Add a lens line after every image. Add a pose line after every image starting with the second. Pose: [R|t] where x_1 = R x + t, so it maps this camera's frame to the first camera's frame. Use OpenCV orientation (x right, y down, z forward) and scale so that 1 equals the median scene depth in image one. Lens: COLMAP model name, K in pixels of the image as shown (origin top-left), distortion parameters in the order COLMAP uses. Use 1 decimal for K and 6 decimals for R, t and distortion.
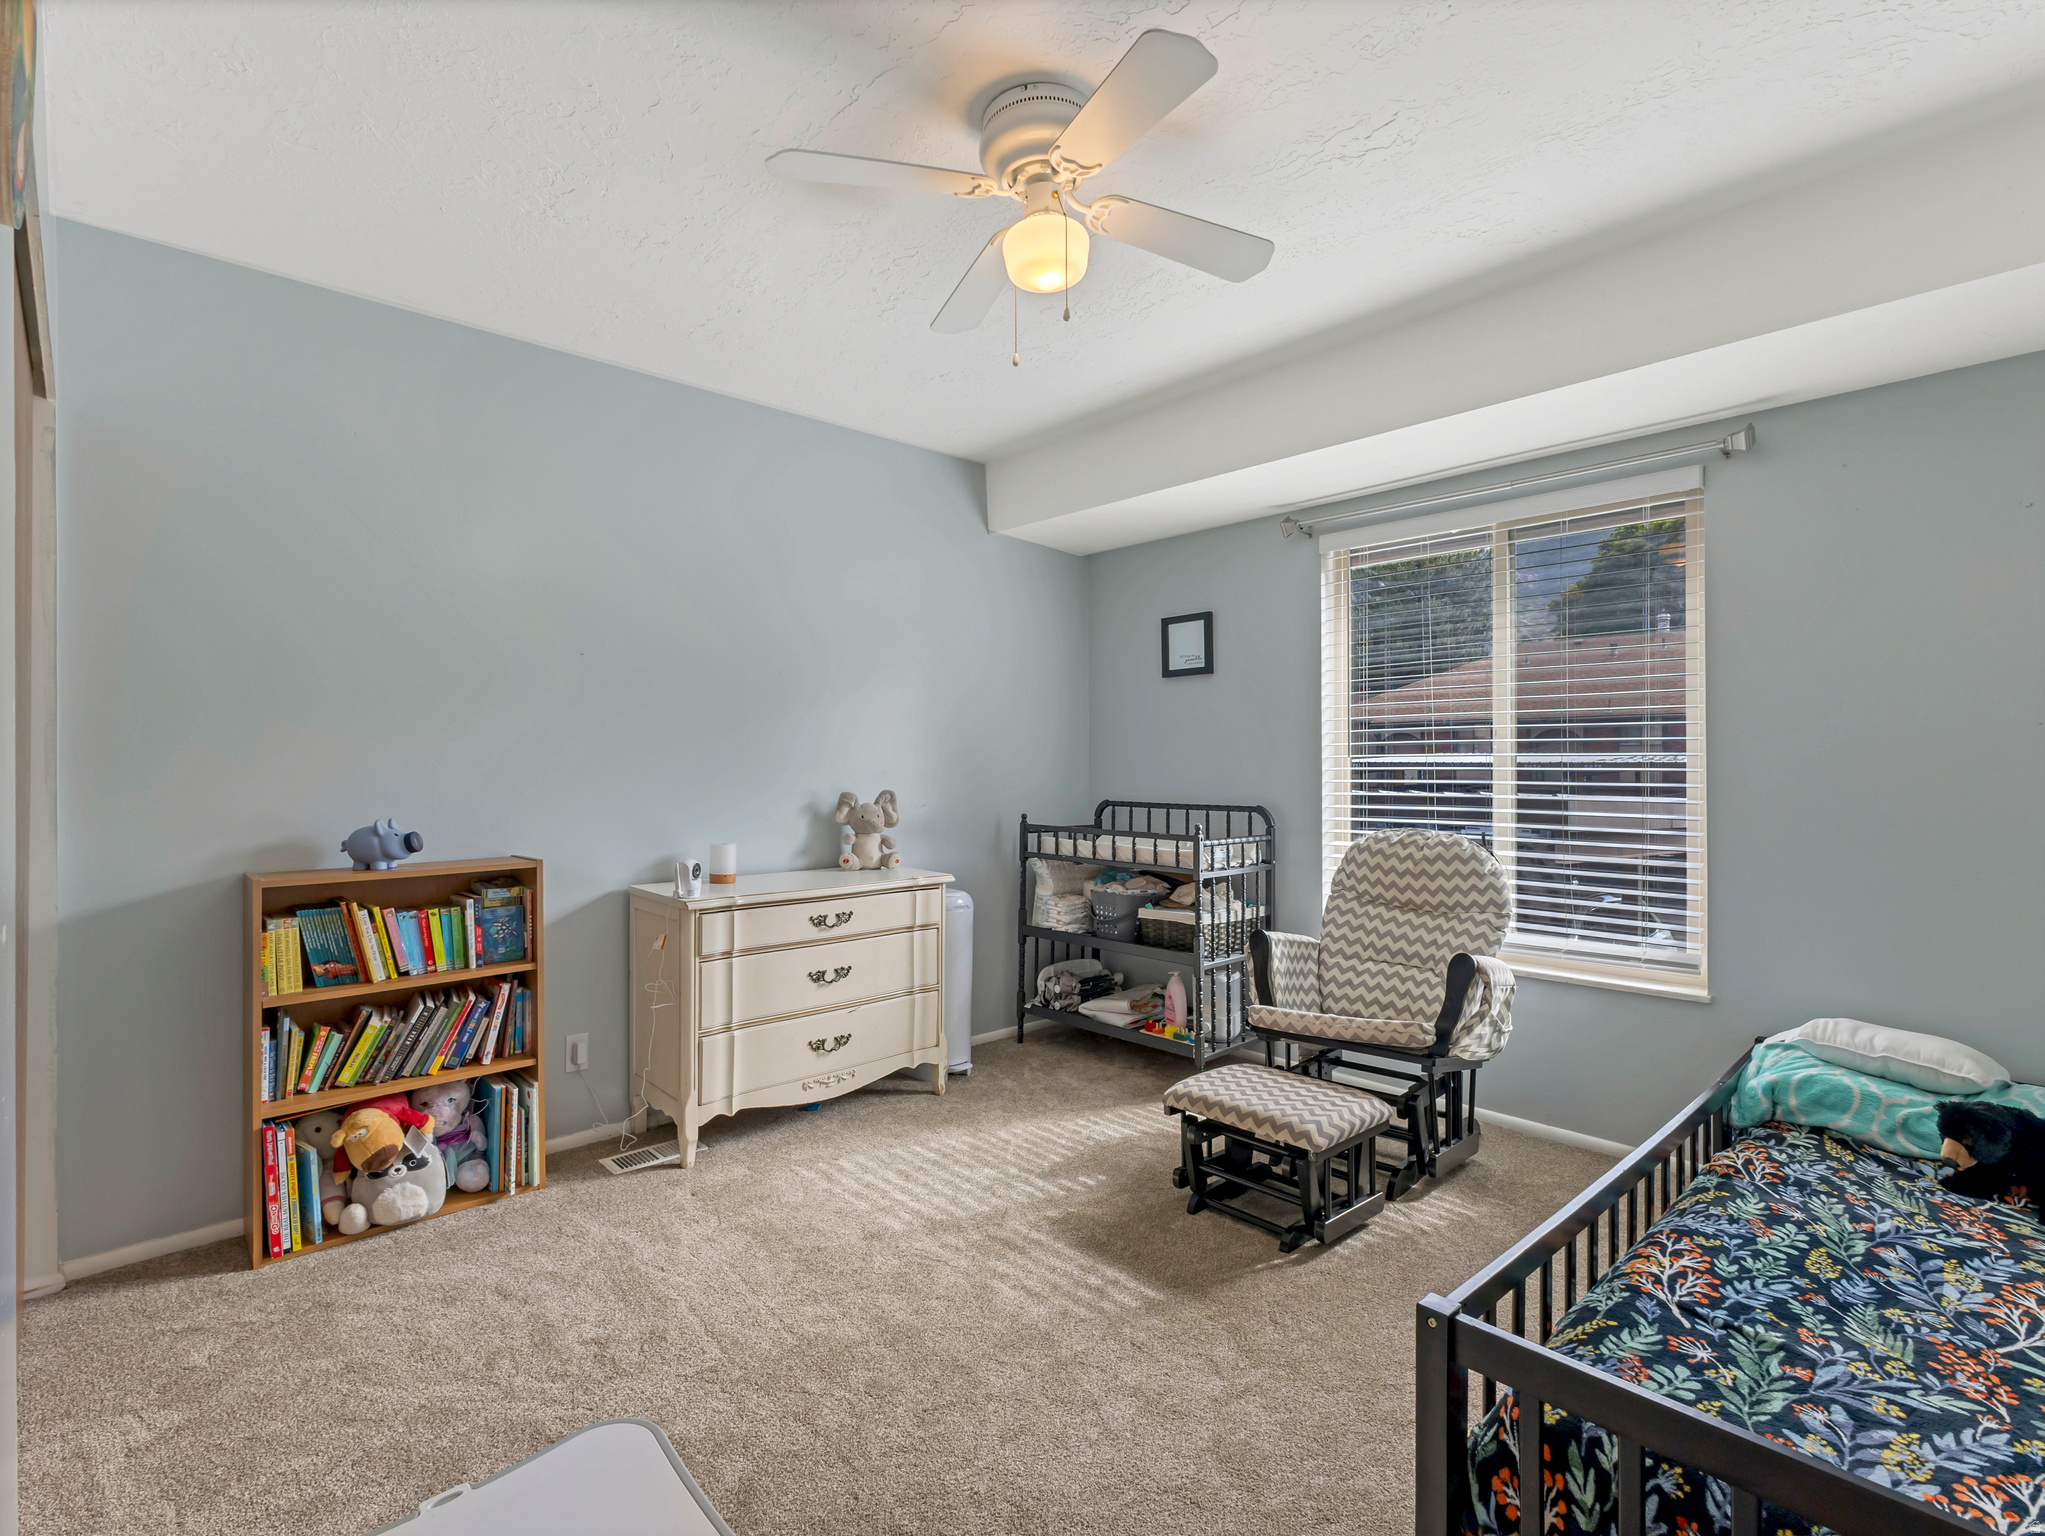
lens RADIAL K [[1000.1, 0, 1021.9], [0, 1000.1, 767.3], [0, 0, 1]] dist [0.001311, 0.000150]
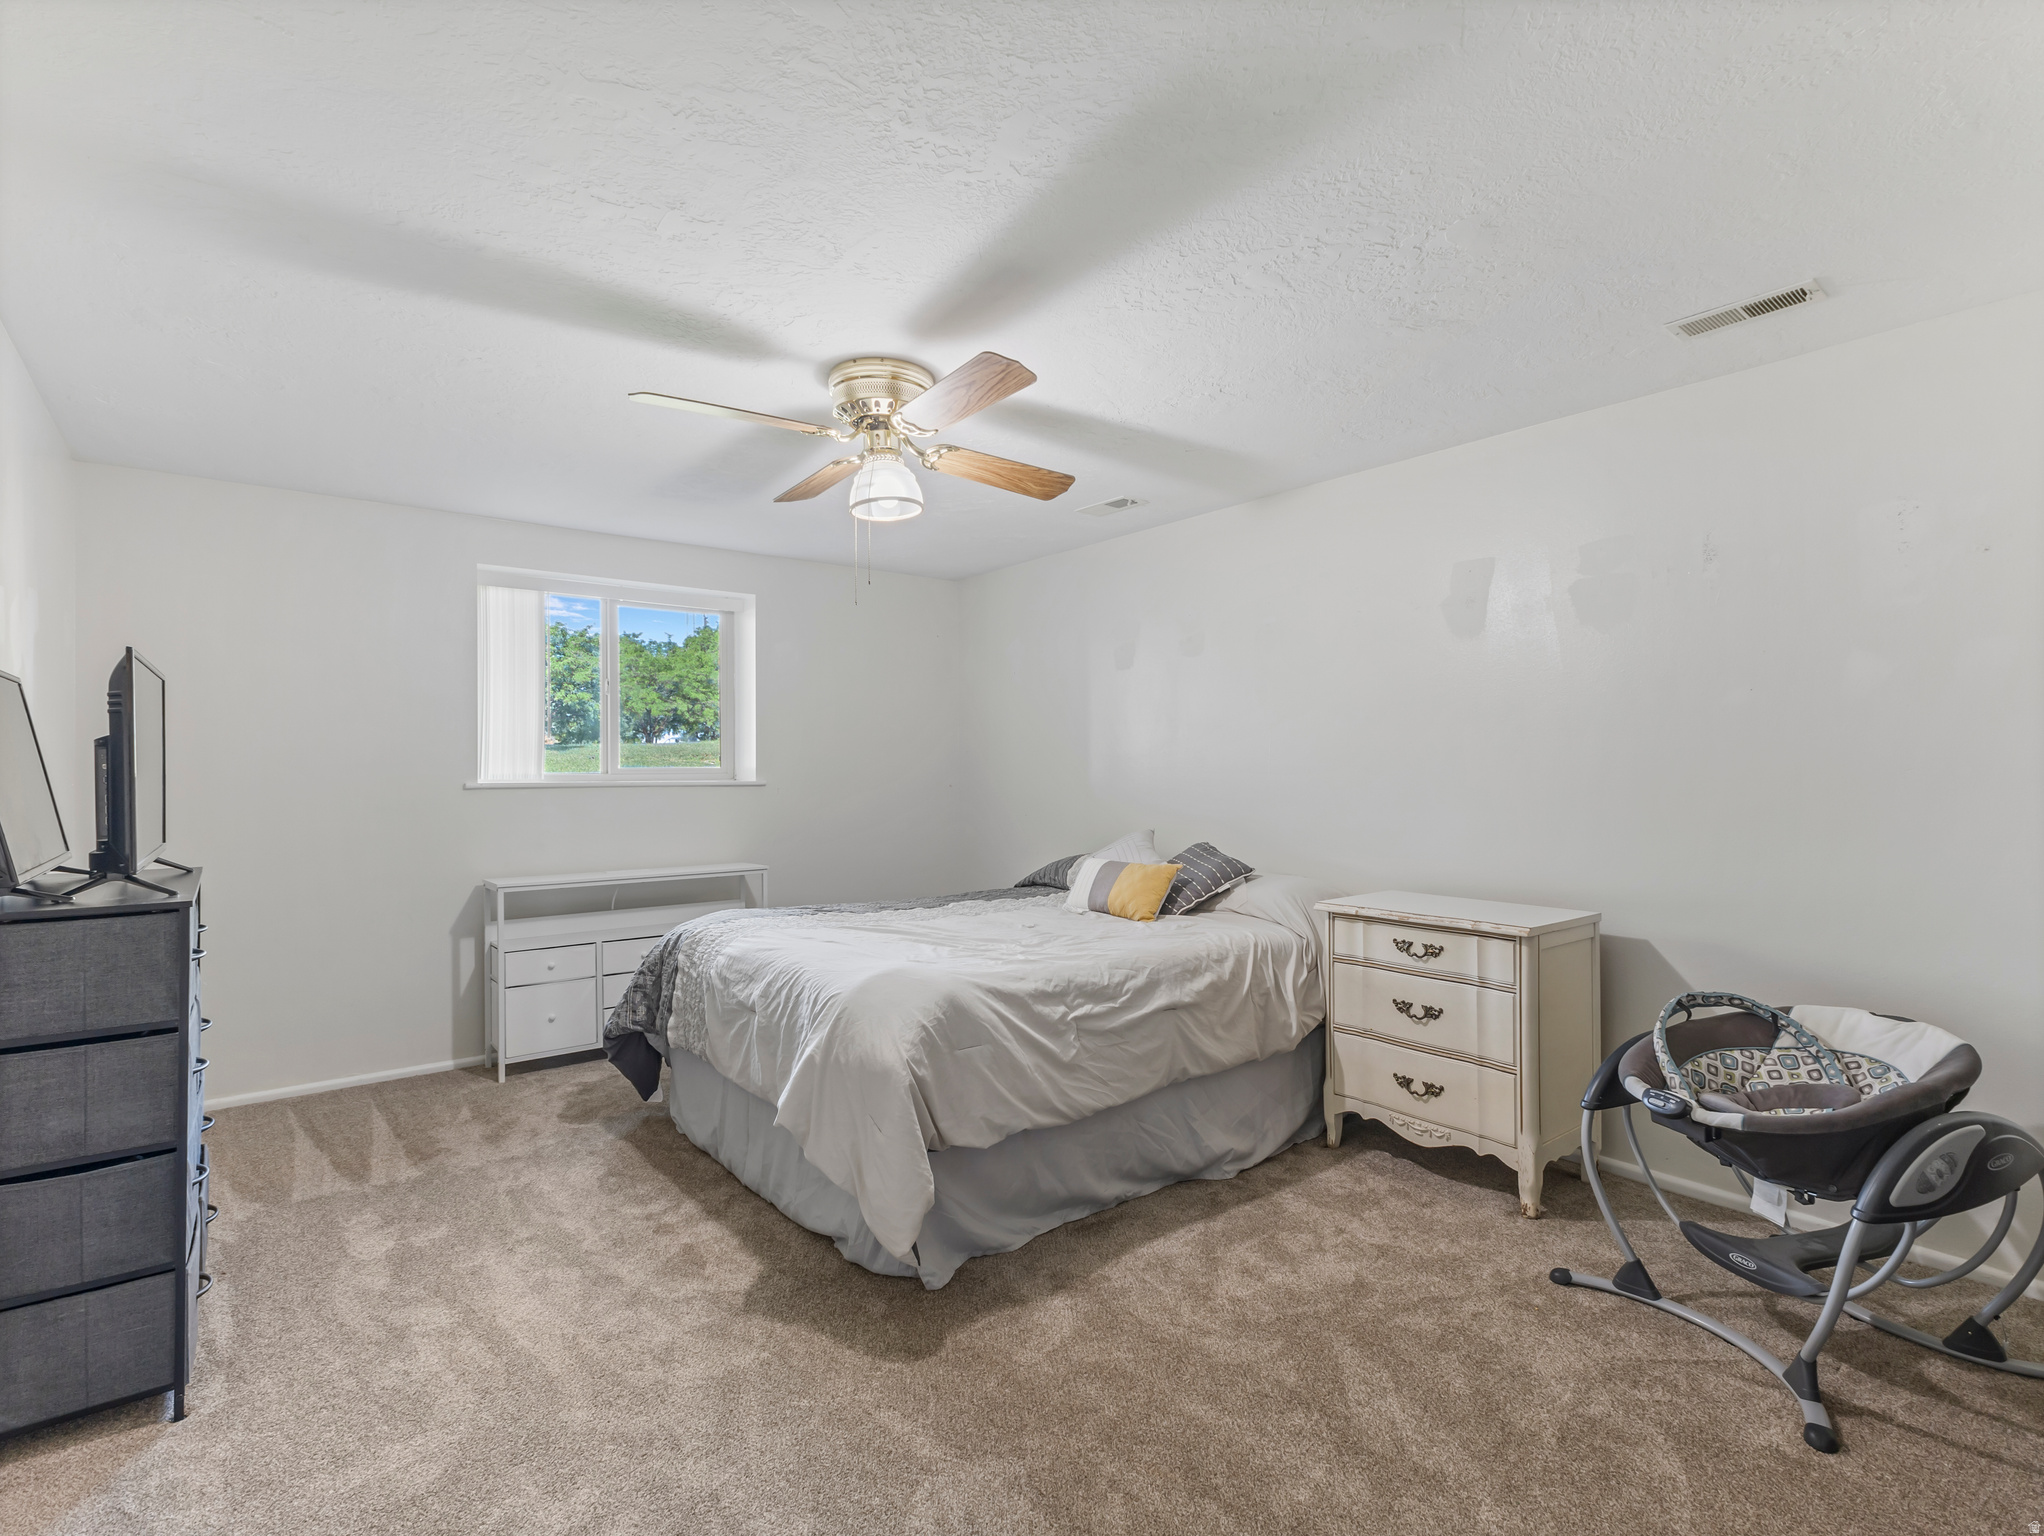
lens RADIAL K [[999.6, 0, 1021.0], [0, 999.6, 766.1], [0, 0, 1]] dist [0.001311, 0.000150]
pose [[-0.074634, 0.003258, -0.997206, 0.736843], [-0.007541, 0.999964, 0.003832, -0.013522], [0.997183, 0.007806, -0.074606, 0.711362]]
